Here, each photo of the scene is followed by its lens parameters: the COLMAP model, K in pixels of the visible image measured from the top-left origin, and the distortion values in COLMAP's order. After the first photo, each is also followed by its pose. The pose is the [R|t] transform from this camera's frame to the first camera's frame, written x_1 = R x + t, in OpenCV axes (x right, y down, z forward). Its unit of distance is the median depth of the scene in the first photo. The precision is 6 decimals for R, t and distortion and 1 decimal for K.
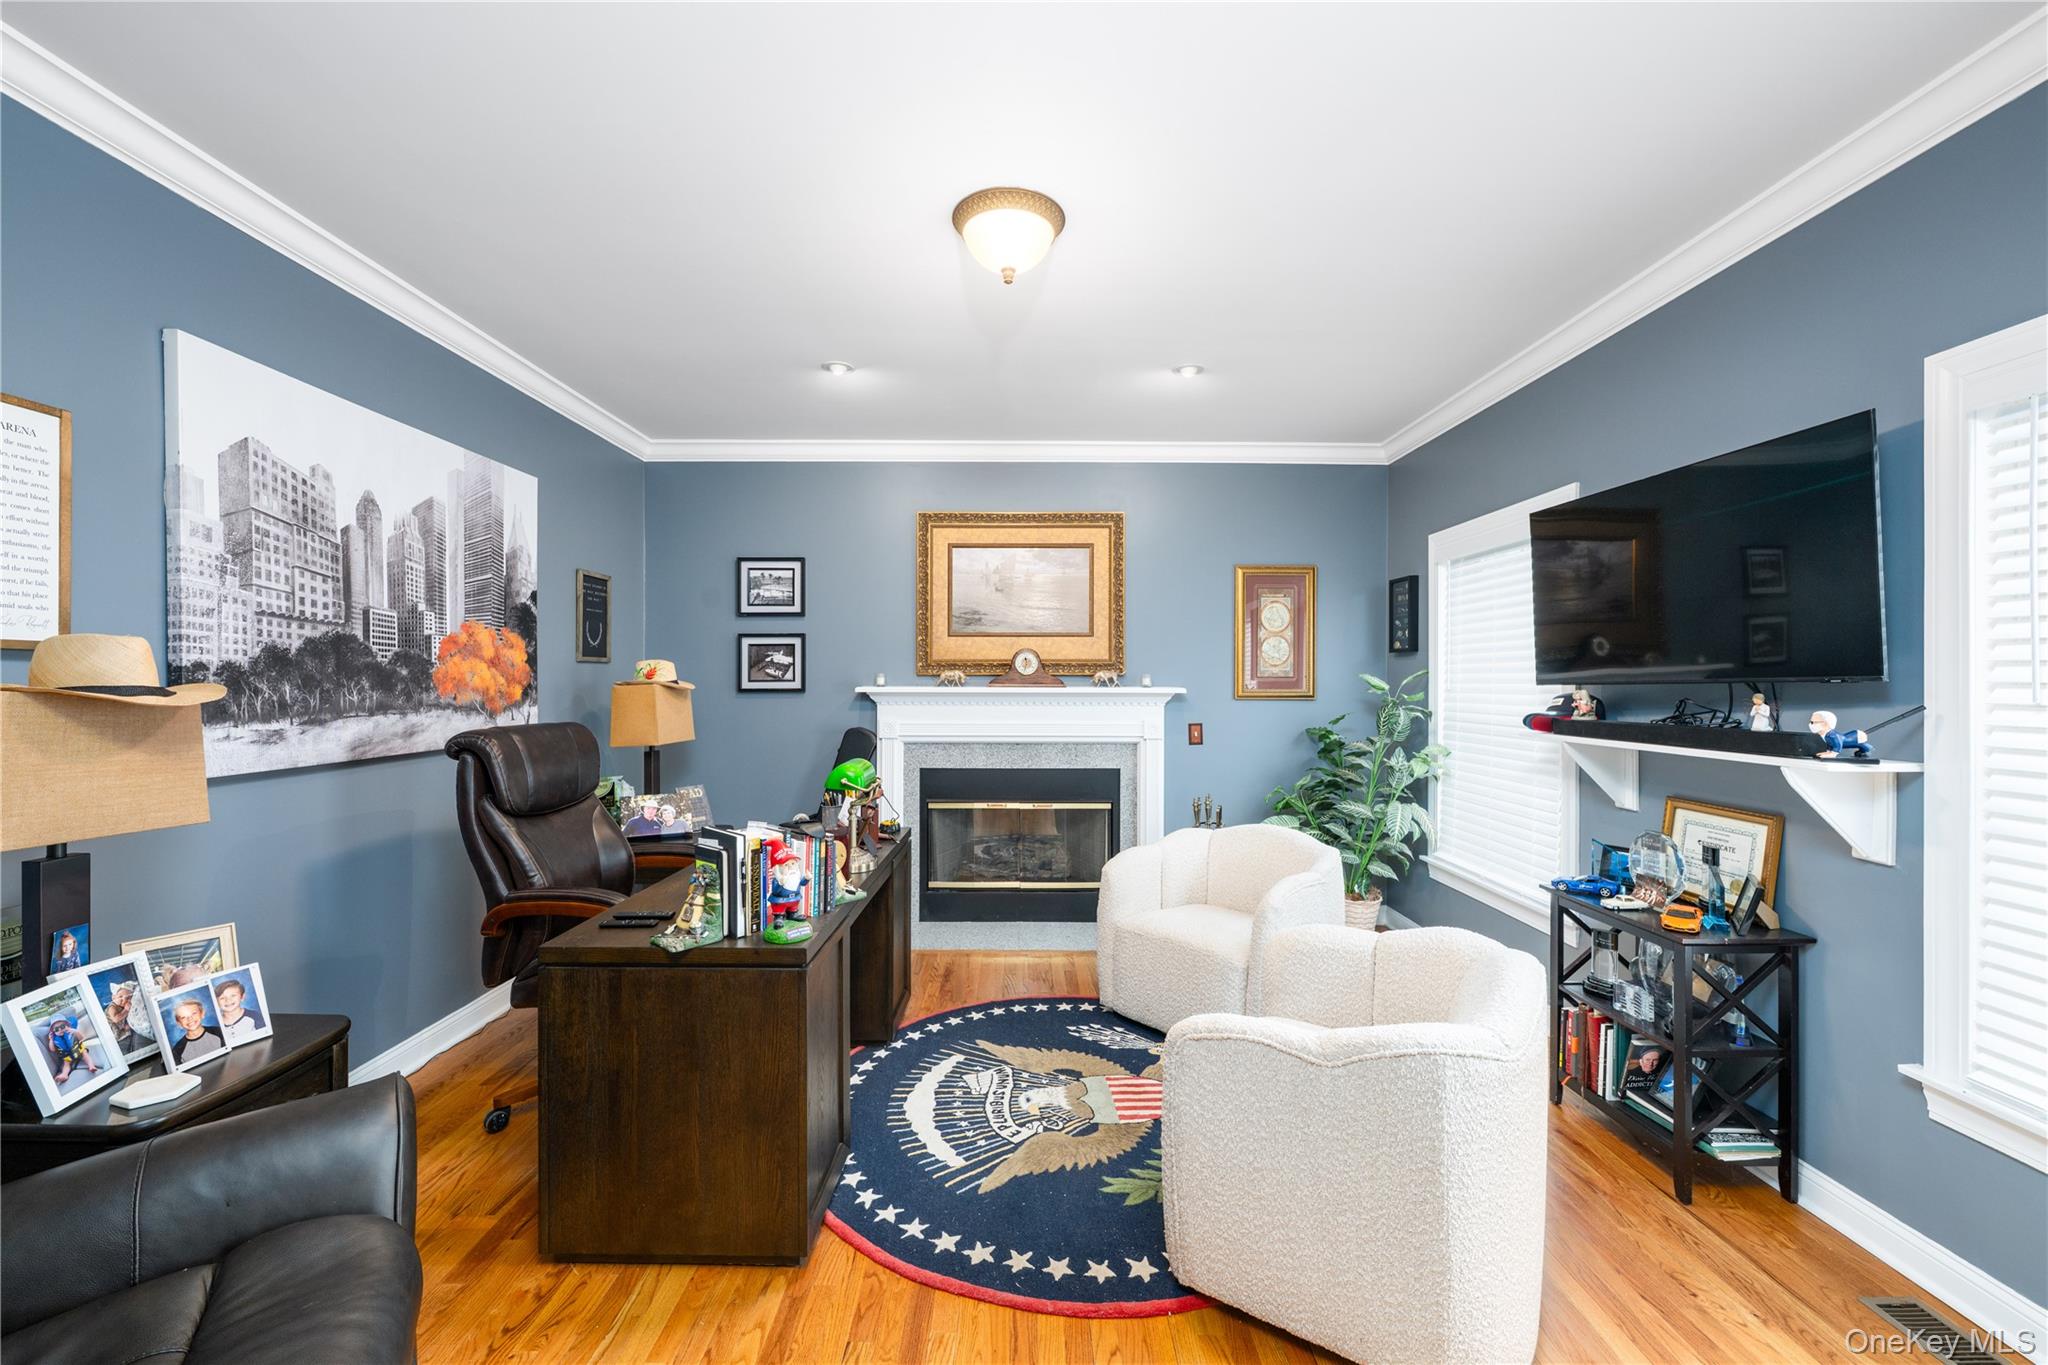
lens RADIAL K [[804.9, 0, 1027.8], [0, 804.9, 683.1], [0, 0, 1]] dist [0.001197, 0.000028]
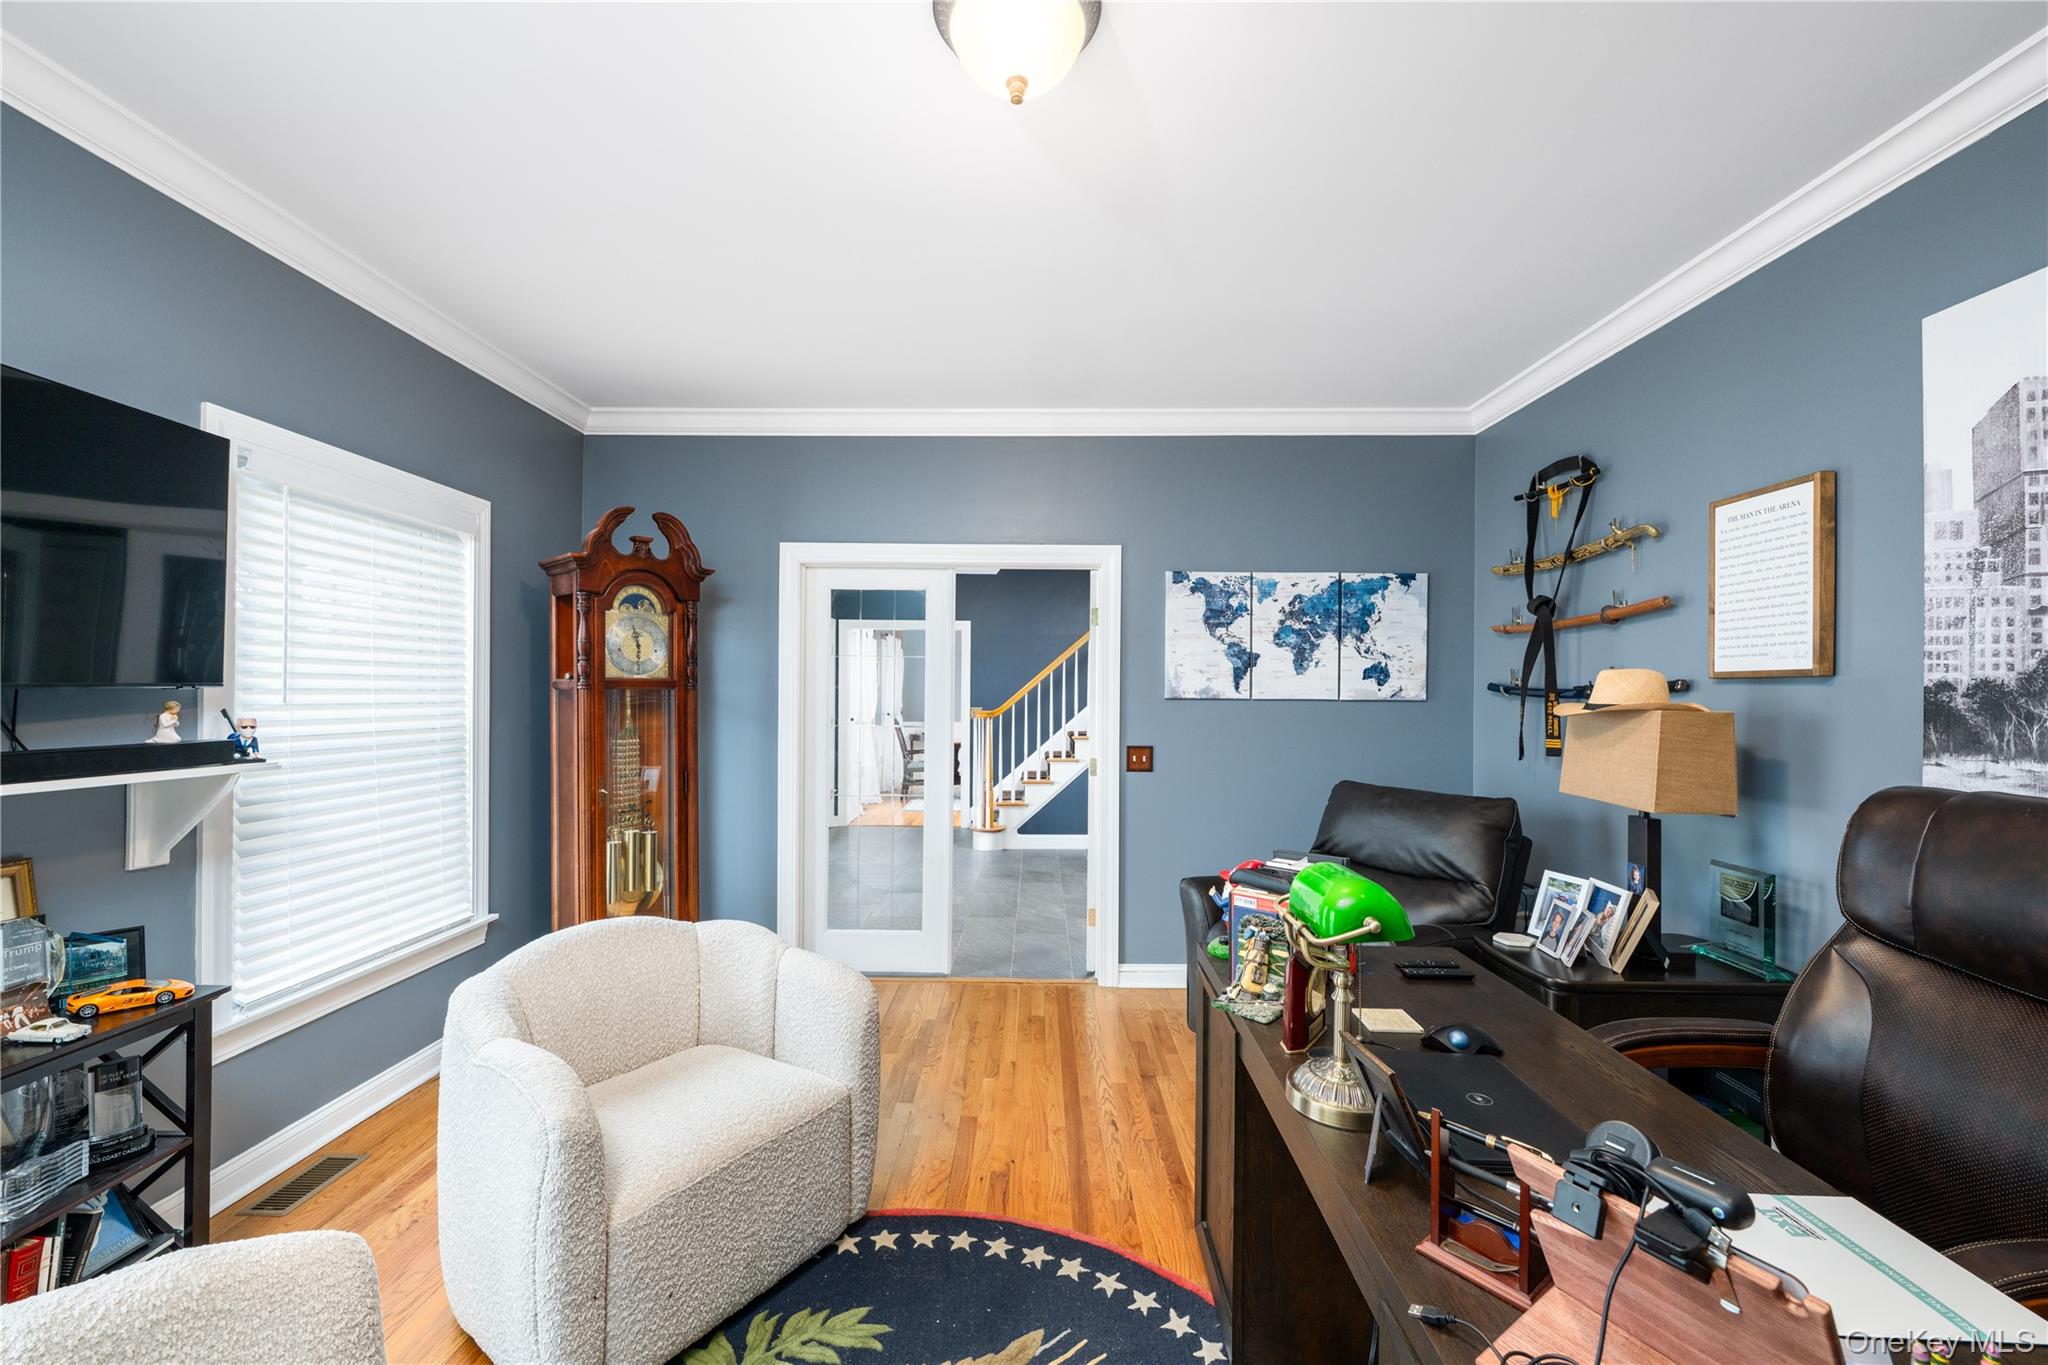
lens RADIAL K [[804.9, 0, 1022.1], [0, 804.9, 688.2], [0, 0, 1]] dist [0.001197, 0.000028]
pose [[-0.999719, -0.008928, 0.021979, -0.051944], [-0.008982, 0.999957, -0.002331, -0.007548], [-0.021957, -0.002528, -0.999756, 1.837275]]
